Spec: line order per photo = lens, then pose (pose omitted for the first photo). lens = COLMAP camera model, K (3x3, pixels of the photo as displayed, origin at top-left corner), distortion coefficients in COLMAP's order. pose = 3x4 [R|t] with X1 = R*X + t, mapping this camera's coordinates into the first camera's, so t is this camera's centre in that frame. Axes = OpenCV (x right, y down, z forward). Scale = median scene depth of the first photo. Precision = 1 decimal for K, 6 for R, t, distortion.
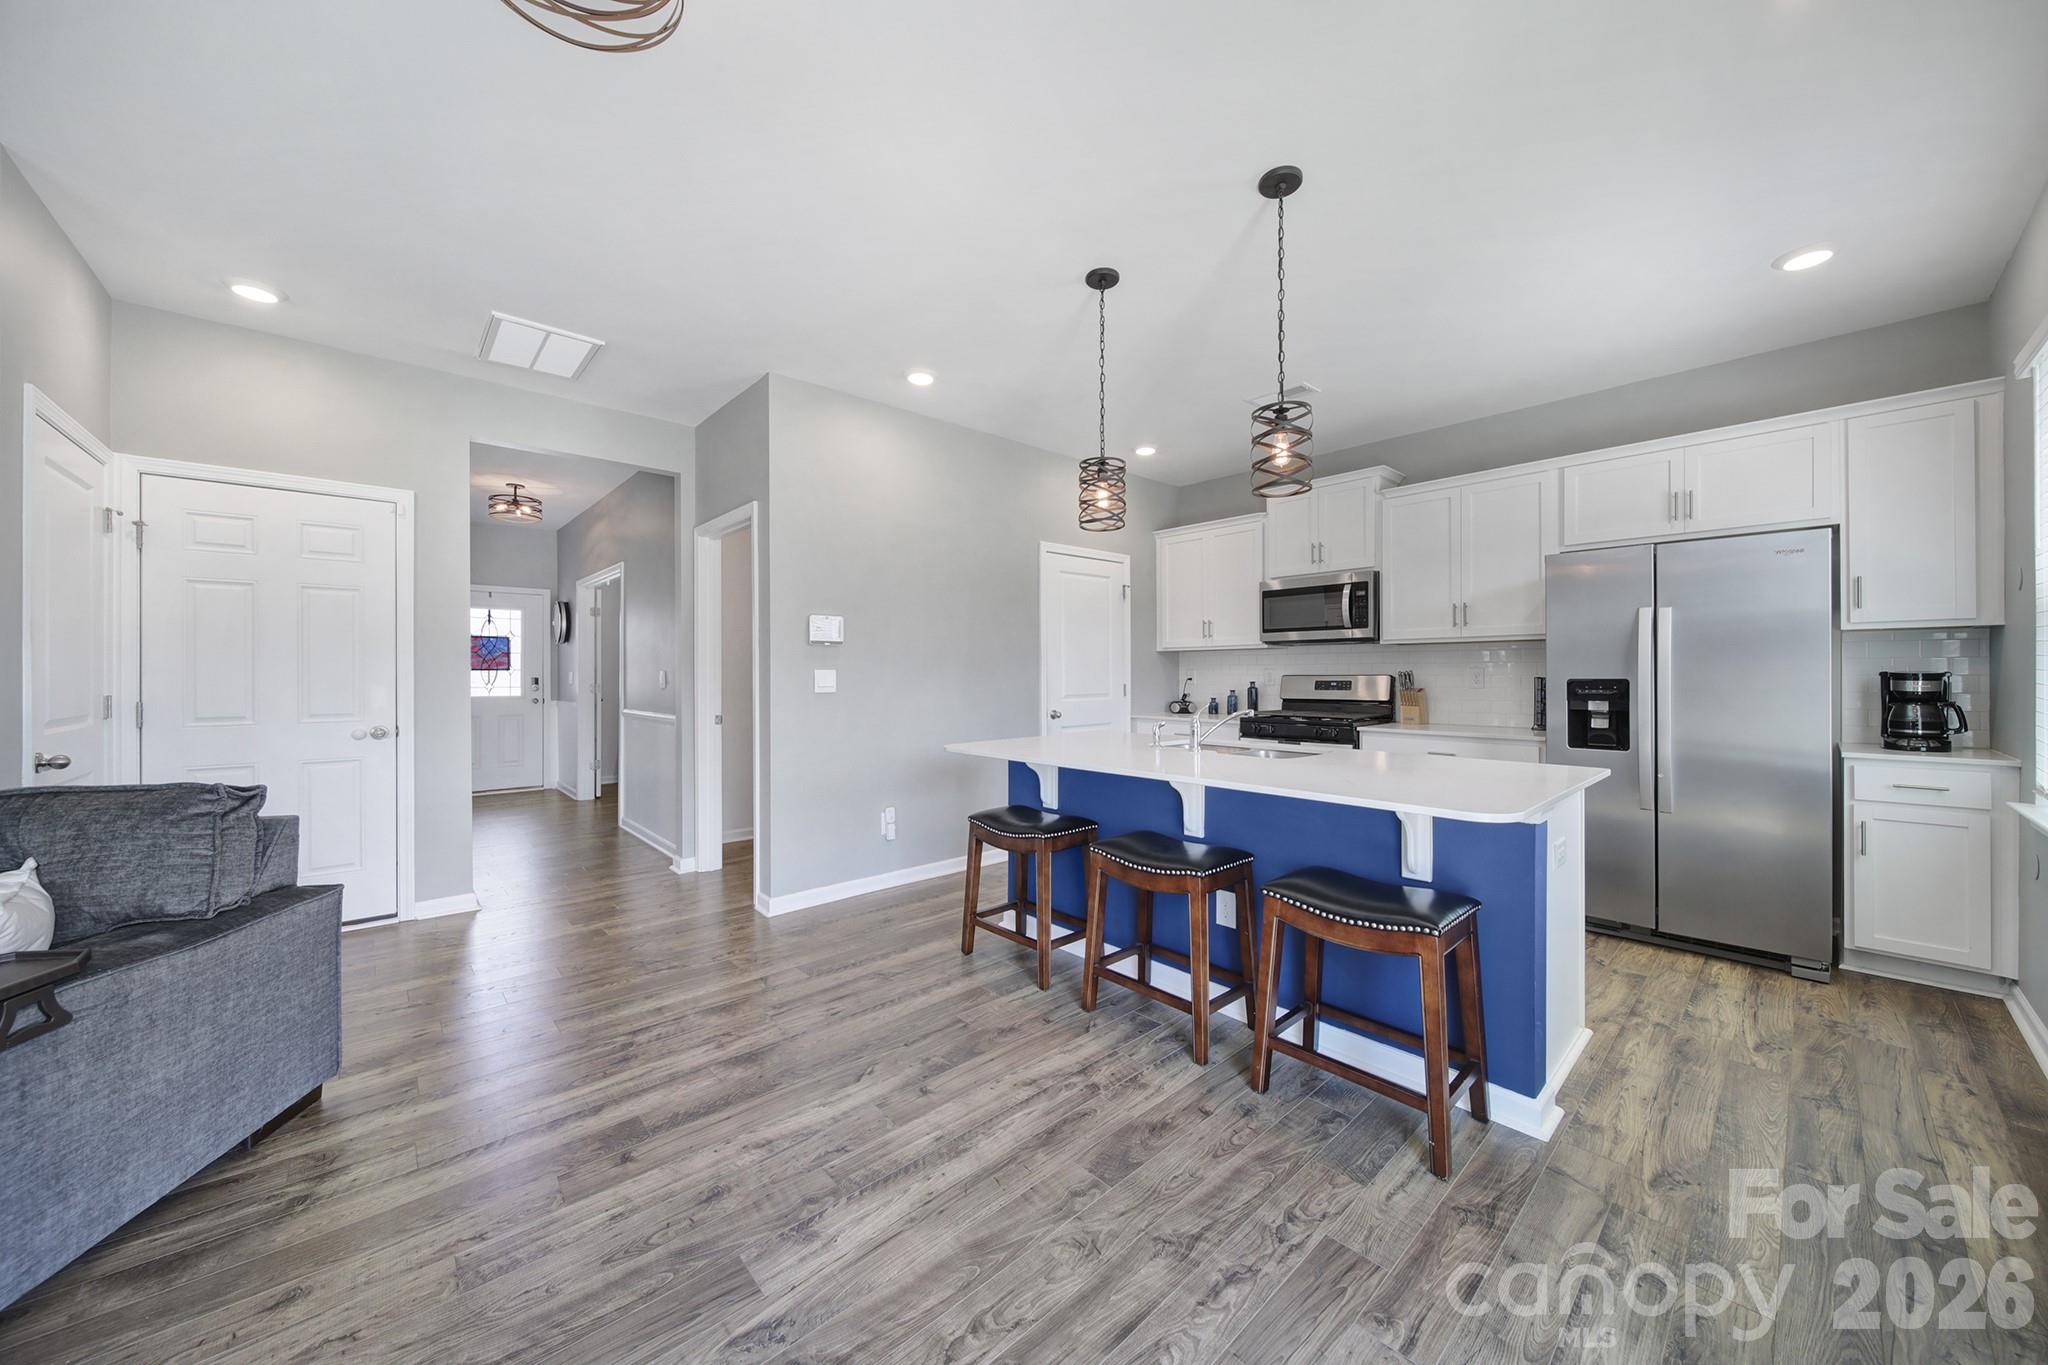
lens RADIAL K [[716.7, 0, 1030.2], [0, 716.7, 678.1], [0, 0, 1]] dist [-0.000712, -0.000009]
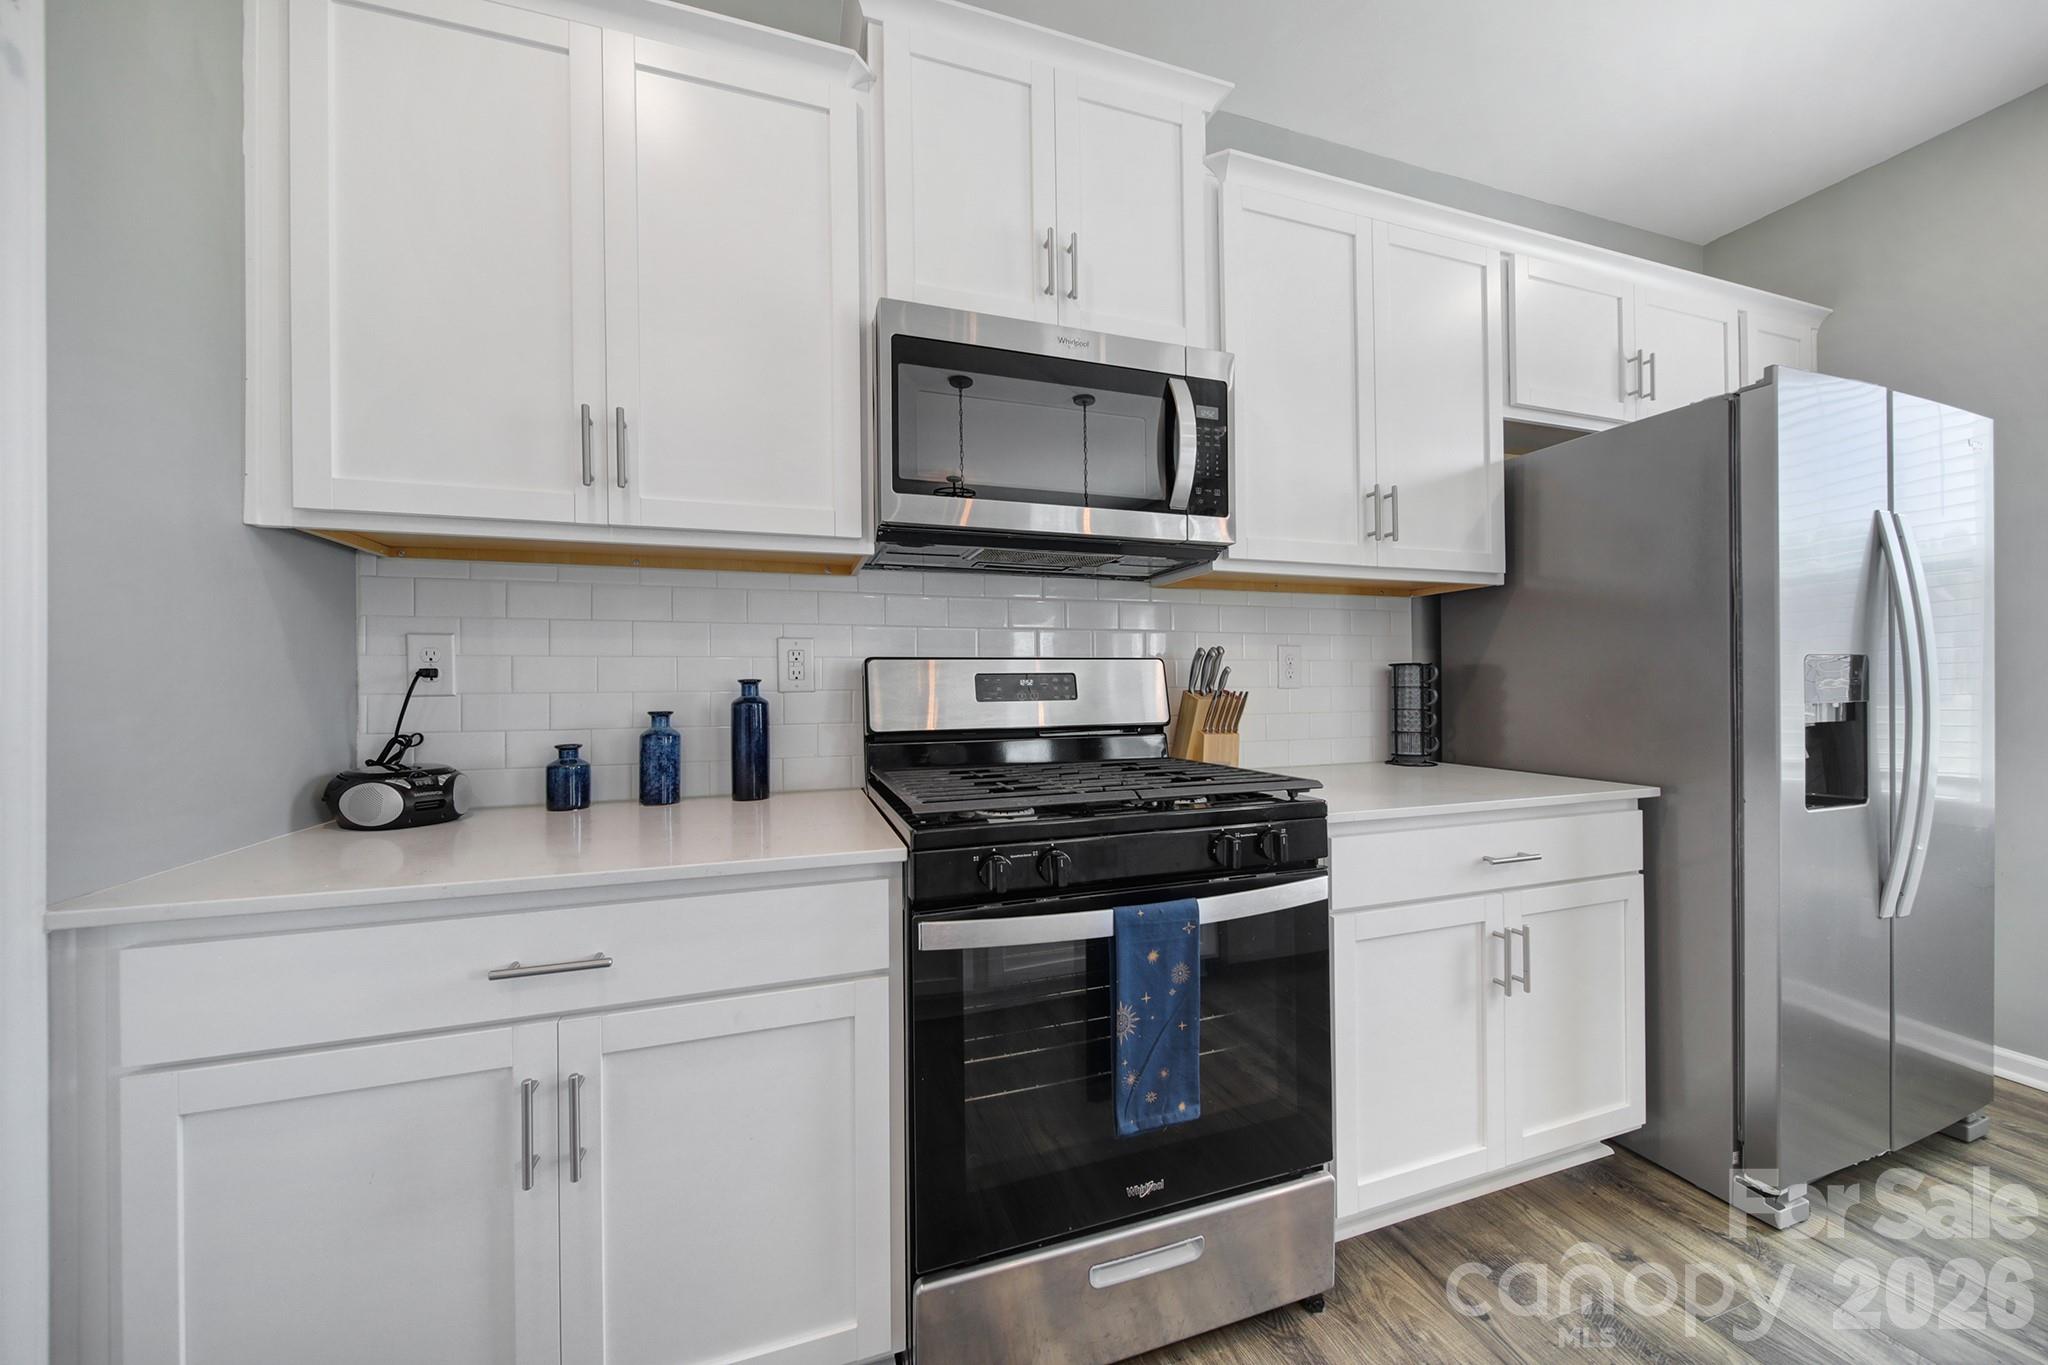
lens RADIAL K [[716.7, 0, 1025.3], [0, 716.7, 682.9], [0, 0, 1]] dist [-0.000712, -0.000009]
pose [[0.393315, -0.002101, 0.919401, 0.088801], [0.005583, 0.999984, -0.000103, 0.007288], [-0.919387, 0.005174, 0.393321, 0.757177]]
